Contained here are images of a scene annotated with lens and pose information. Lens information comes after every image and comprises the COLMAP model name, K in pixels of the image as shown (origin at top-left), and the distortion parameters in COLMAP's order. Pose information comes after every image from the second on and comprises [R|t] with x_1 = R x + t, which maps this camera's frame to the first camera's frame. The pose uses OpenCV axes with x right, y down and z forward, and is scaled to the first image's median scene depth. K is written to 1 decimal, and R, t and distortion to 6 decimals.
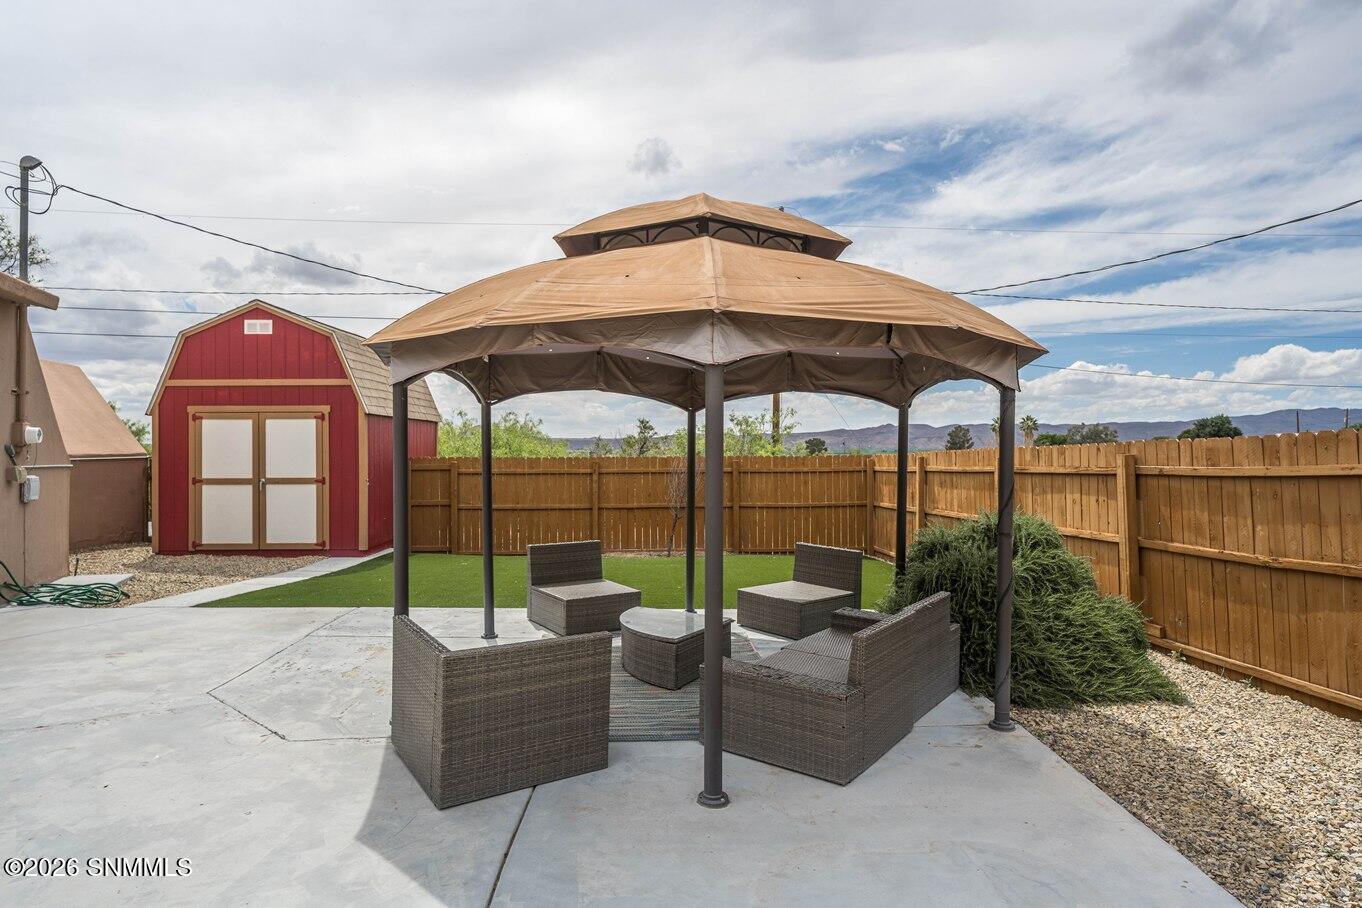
lens RADIAL K [[760.2, 0, 678.8], [0, 760.2, 451.4], [0, 0, 1]] dist [-0.014271, -0.004391]
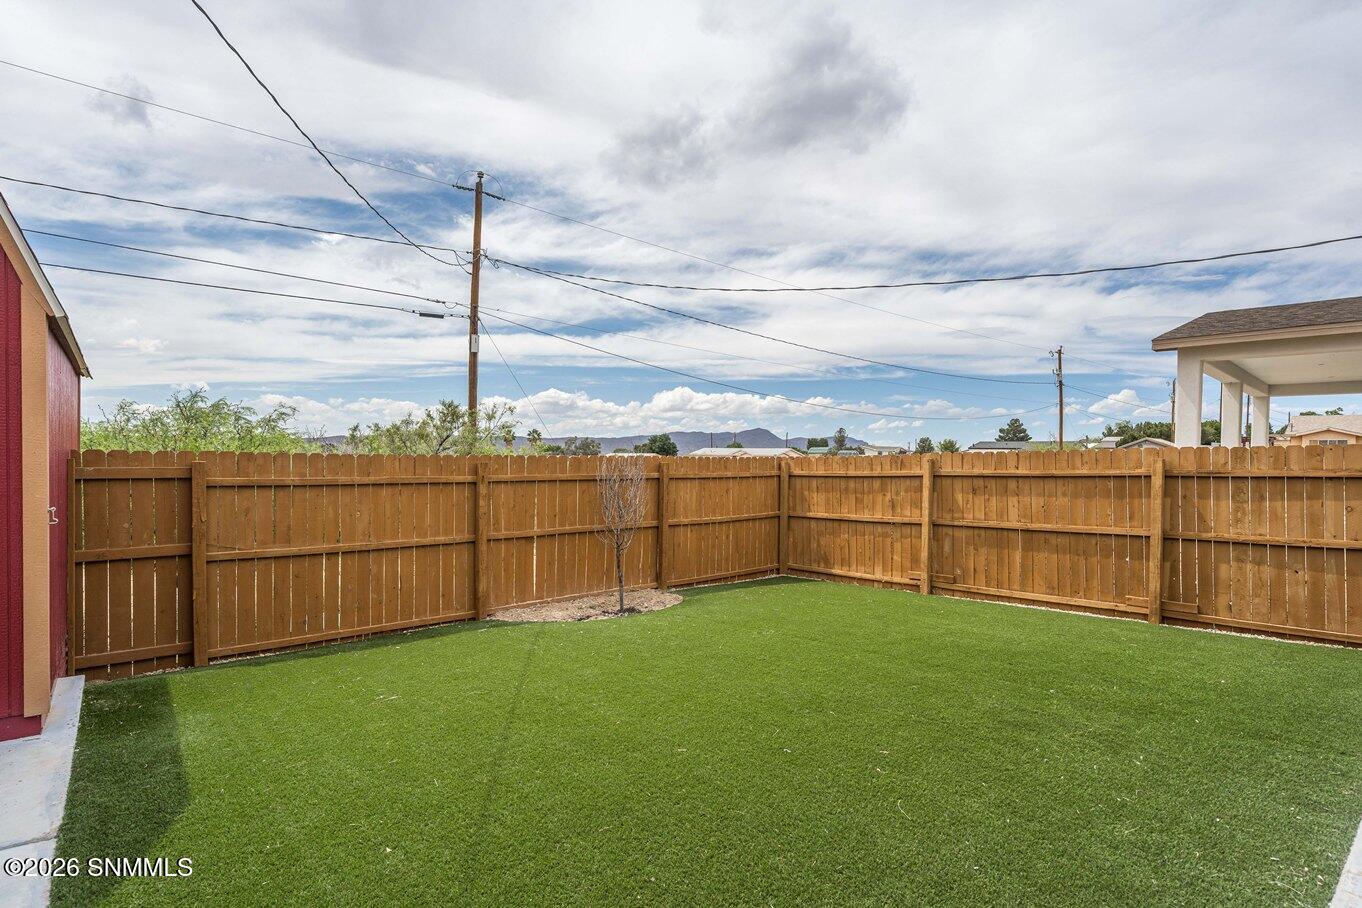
lens RADIAL K [[666.3, 0, 683.9], [0, 666.3, 468.8], [0, 0, 1]] dist [-0.002774, 0.000621]
pose [[0.774432, 0.000603, 0.632657, -0.317639], [-0.010843, 0.999865, 0.012320, 0.010163], [-0.632564, -0.016401, 0.774334, 0.493586]]
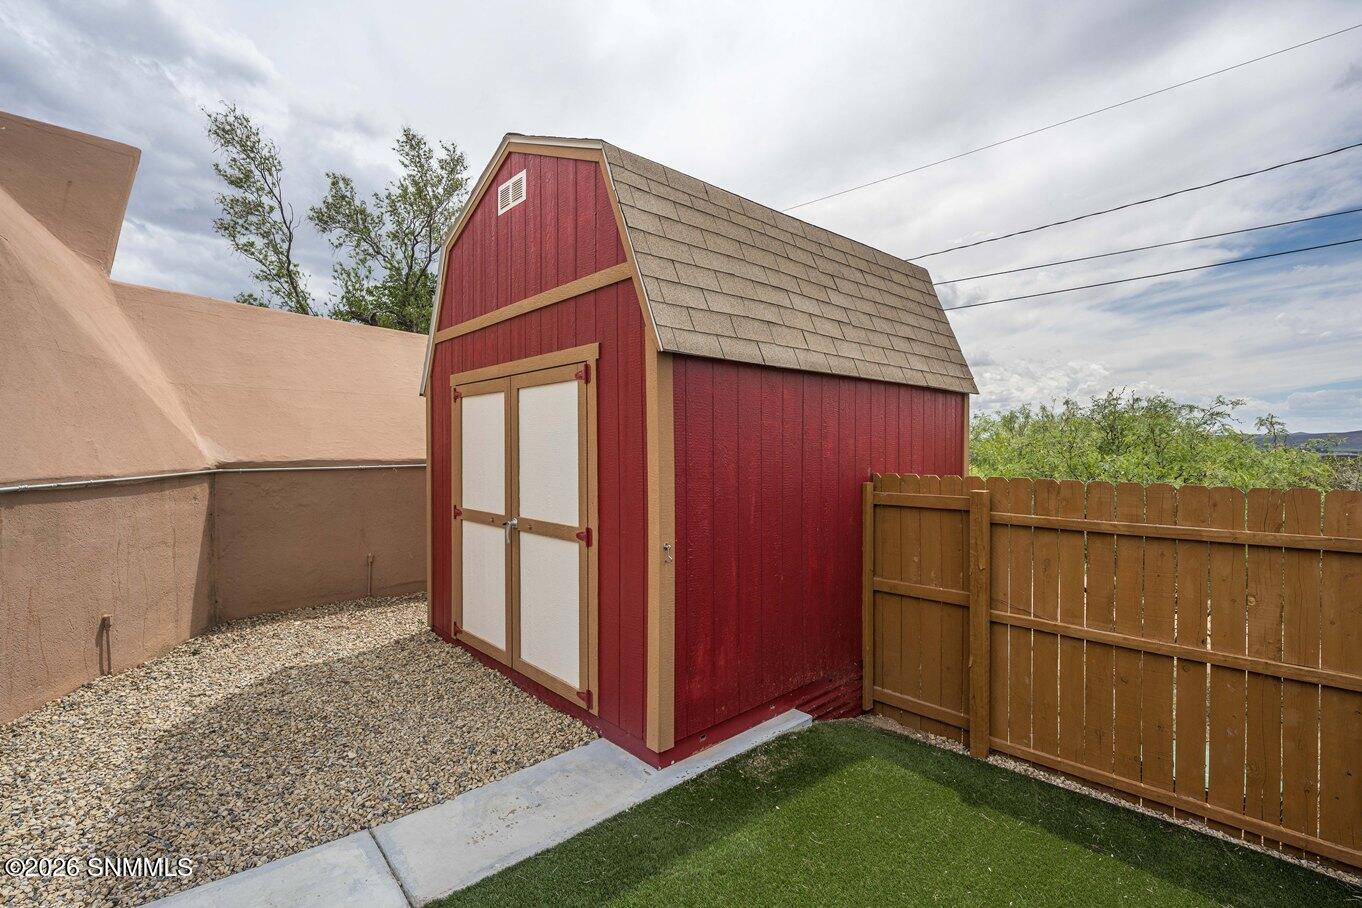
lens RADIAL K [[615.5, 0, 685.1], [0, 615.5, 450.0], [0, 0, 1]] dist [0.002367, -0.000034]
pose [[0.659741, 0.005303, -0.751474, -0.165853], [-0.001574, 0.999983, 0.005675, -0.006783], [0.751492, -0.002561, 0.659738, 0.691382]]
